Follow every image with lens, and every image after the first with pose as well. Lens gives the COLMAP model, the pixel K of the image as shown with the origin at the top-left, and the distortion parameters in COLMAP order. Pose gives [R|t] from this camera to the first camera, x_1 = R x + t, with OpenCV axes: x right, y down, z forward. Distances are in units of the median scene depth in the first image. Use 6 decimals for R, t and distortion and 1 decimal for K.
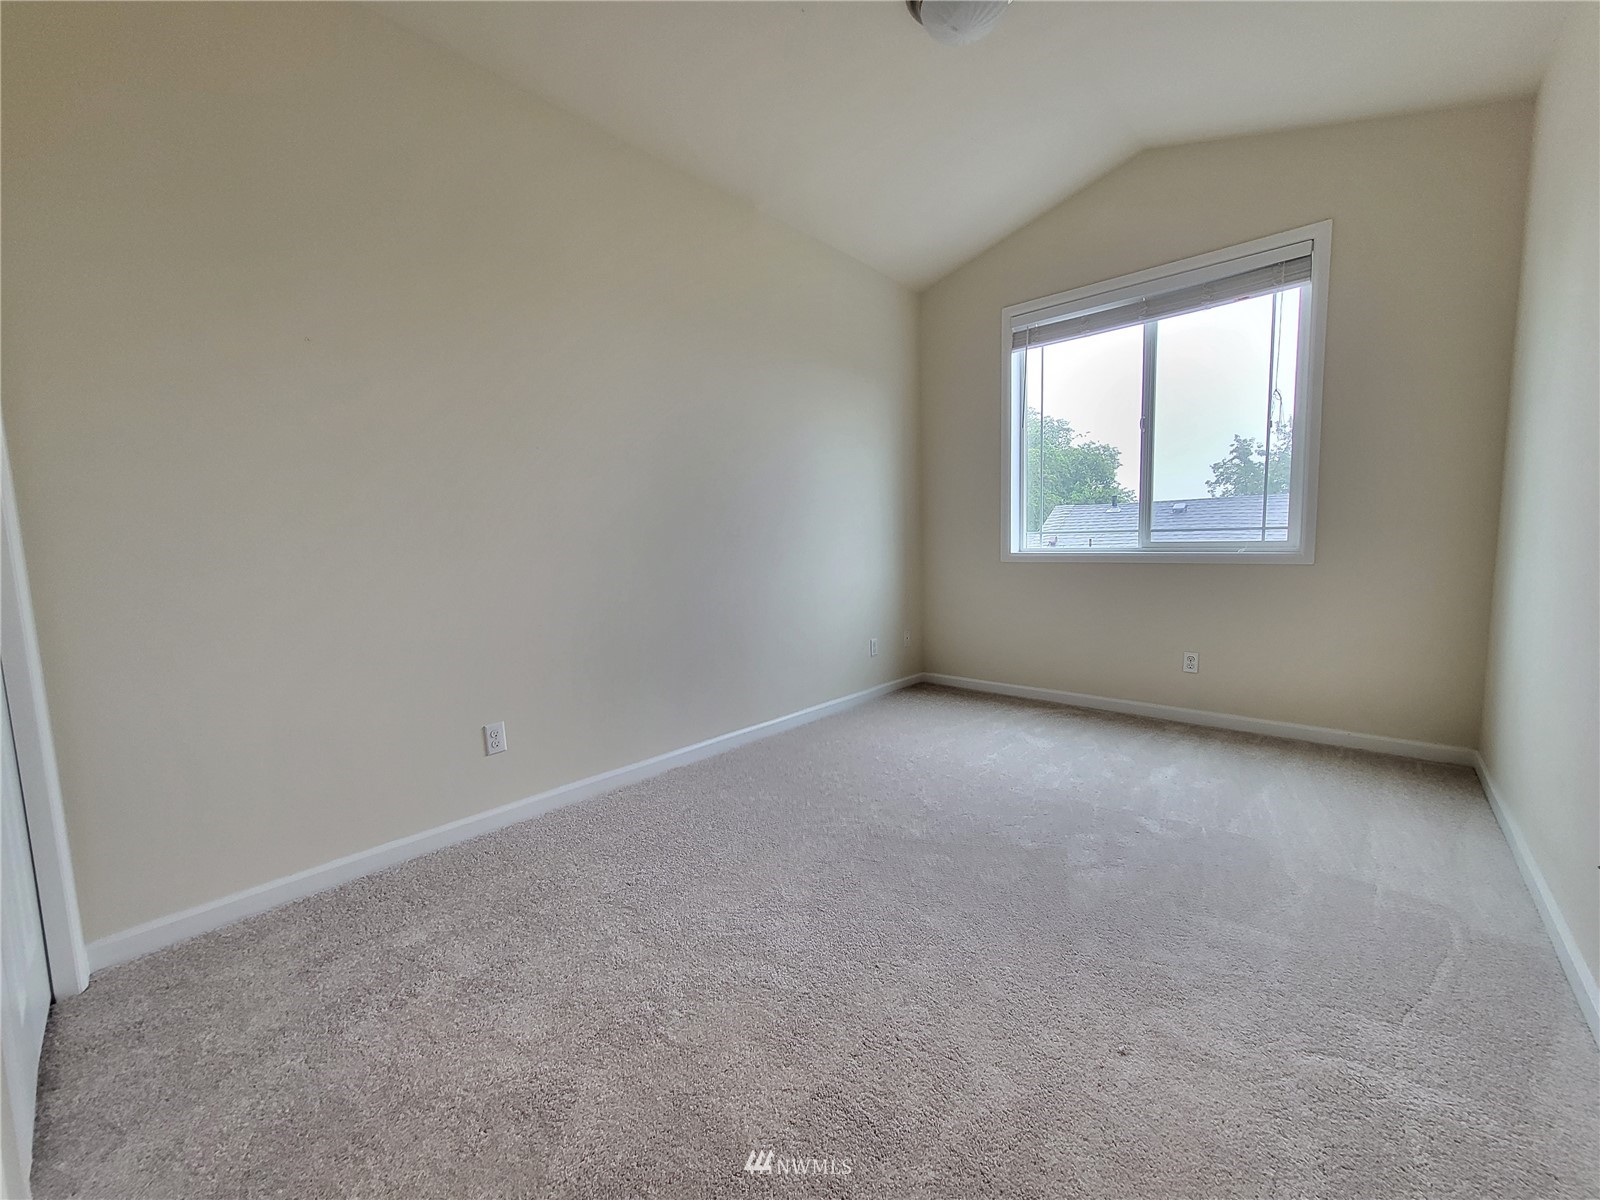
lens RADIAL K [[636.4, 0, 800.0], [0, 636.4, 600.0], [0, 0, 1]] dist [0.008082, -0.000013]
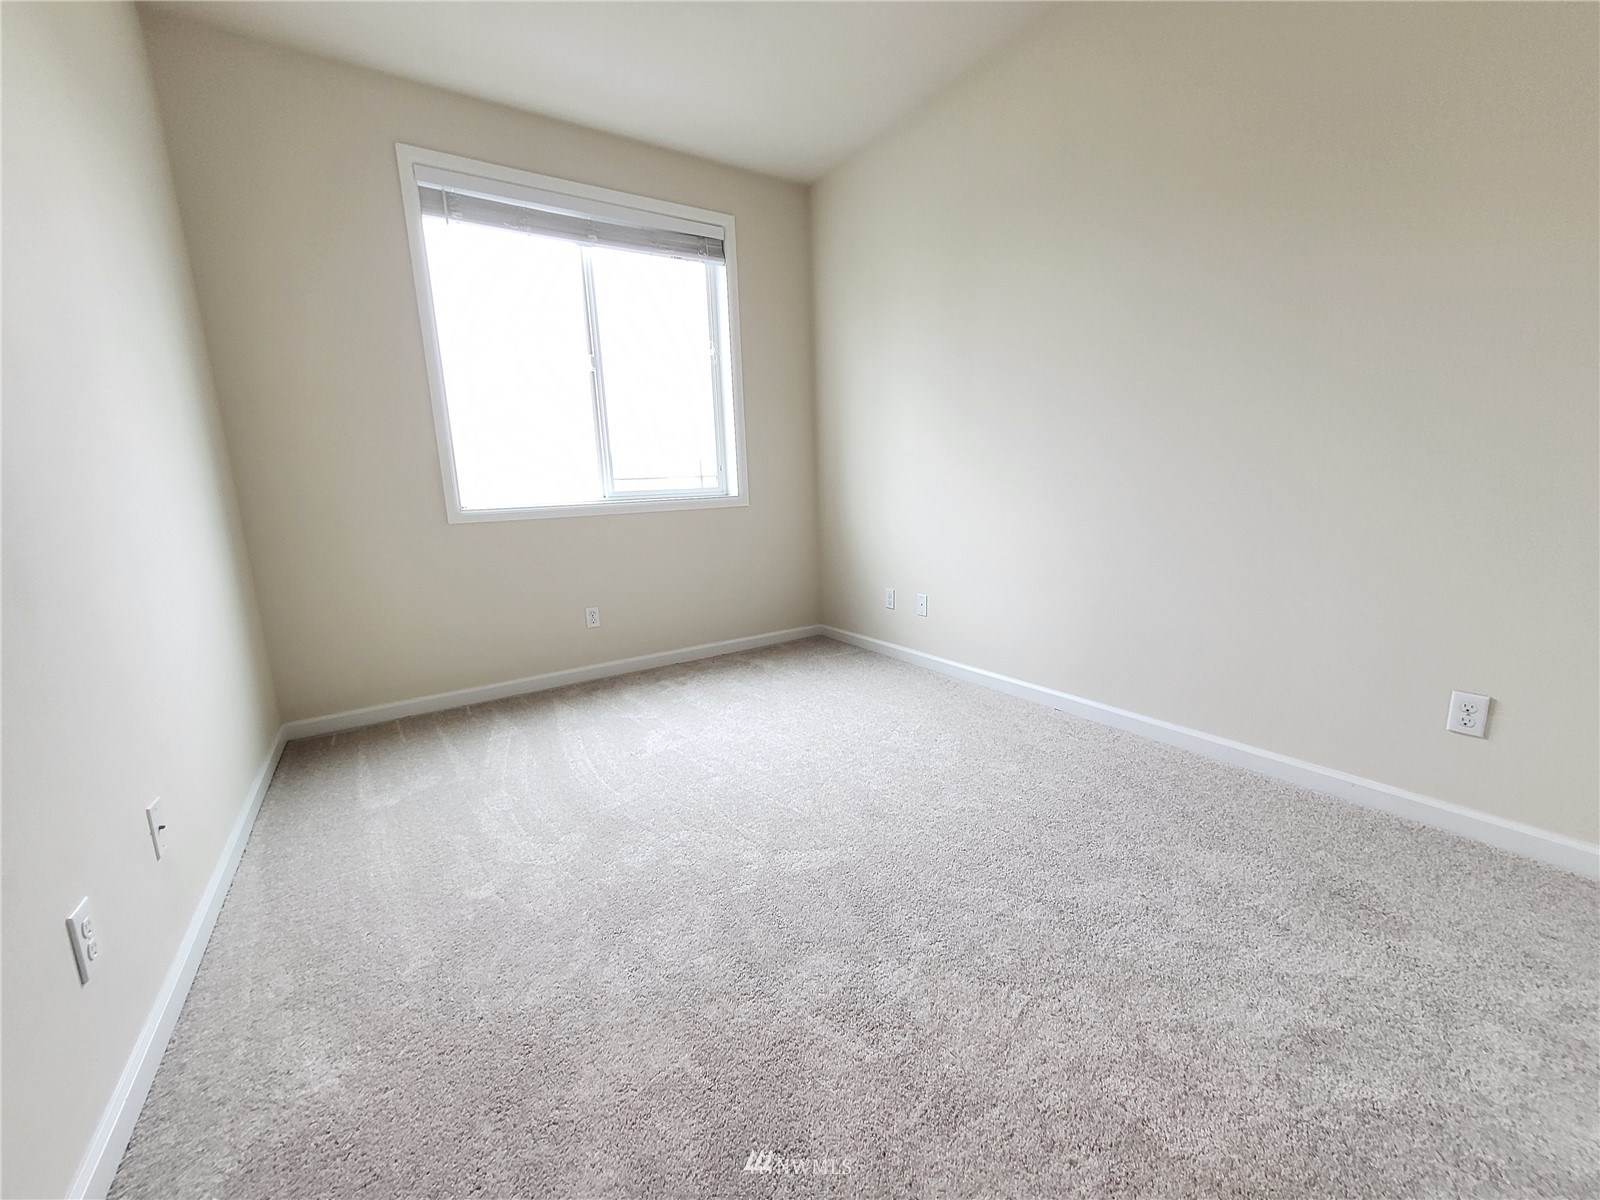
lens RADIAL K [[636.4, 0, 800.0], [0, 636.4, 600.0], [0, 0, 1]] dist [0.008082, -0.000013]
pose [[0.251676, -0.146595, 0.956645, -0.299780], [0.137766, 0.983822, 0.114516, -0.001331], [-0.957956, 0.102972, 0.267800, 0.472818]]
